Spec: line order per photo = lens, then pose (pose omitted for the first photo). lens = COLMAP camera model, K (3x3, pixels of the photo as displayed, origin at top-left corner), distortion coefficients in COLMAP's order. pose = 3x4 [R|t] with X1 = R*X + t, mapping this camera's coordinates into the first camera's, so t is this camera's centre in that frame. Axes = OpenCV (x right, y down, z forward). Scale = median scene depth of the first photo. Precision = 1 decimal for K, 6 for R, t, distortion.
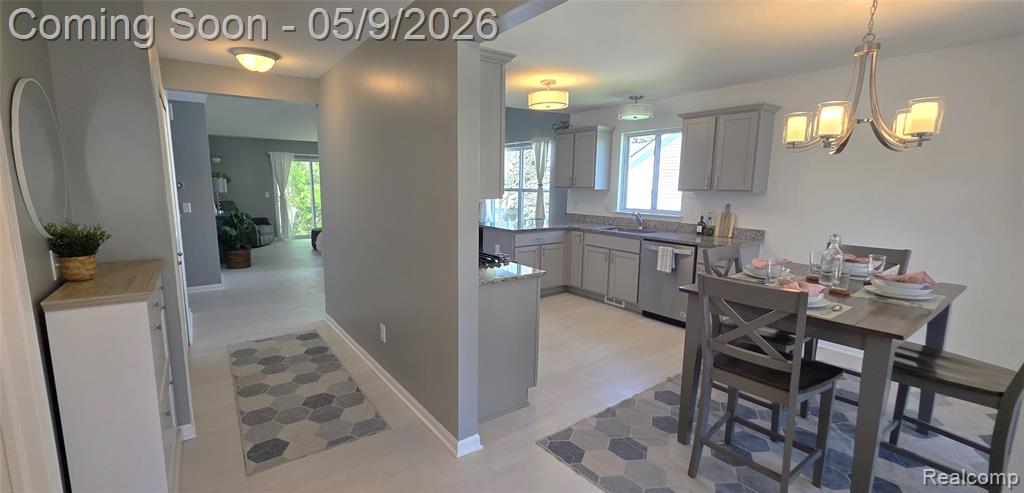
lens RADIAL K [[425.6, 0, 490.7], [0, 425.6, 246.8], [0, 0, 1]] dist [-0.000735, -0.000049]
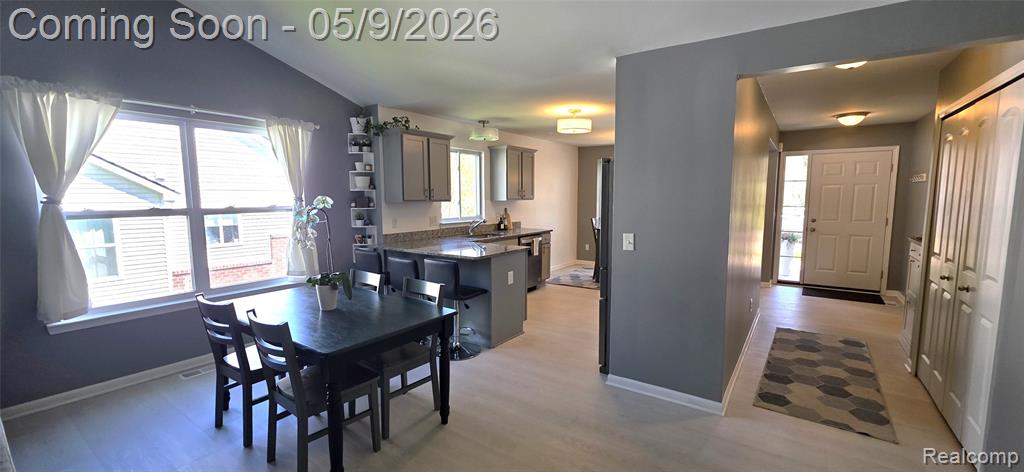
lens RADIAL K [[411.5, 0, 512.0], [0, 411.5, 236.0], [0, 0, 1]] dist [0.007840, -0.000016]
pose [[-0.344032, -0.104362, 0.933140, -0.568661], [0.138371, 0.977319, 0.160318, -0.158316], [-0.928707, 0.184274, -0.321788, 0.991377]]
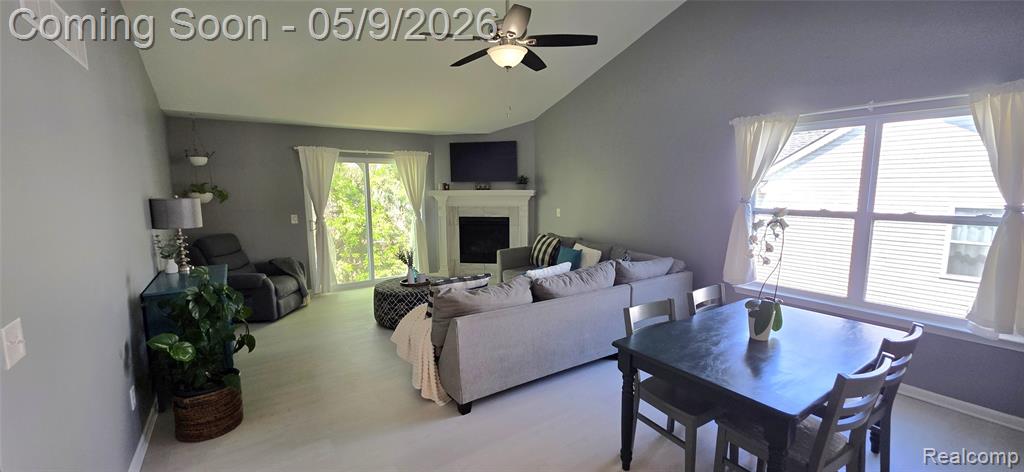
lens RADIAL K [[411.5, 0, 512.0], [0, 411.5, 236.0], [0, 0, 1]] dist [0.007840, -0.000016]
pose [[0.999809, -0.011193, -0.016010, -0.340432], [0.010738, 0.999544, -0.028237, -0.126080], [0.016318, 0.028060, 0.999473, 0.689534]]
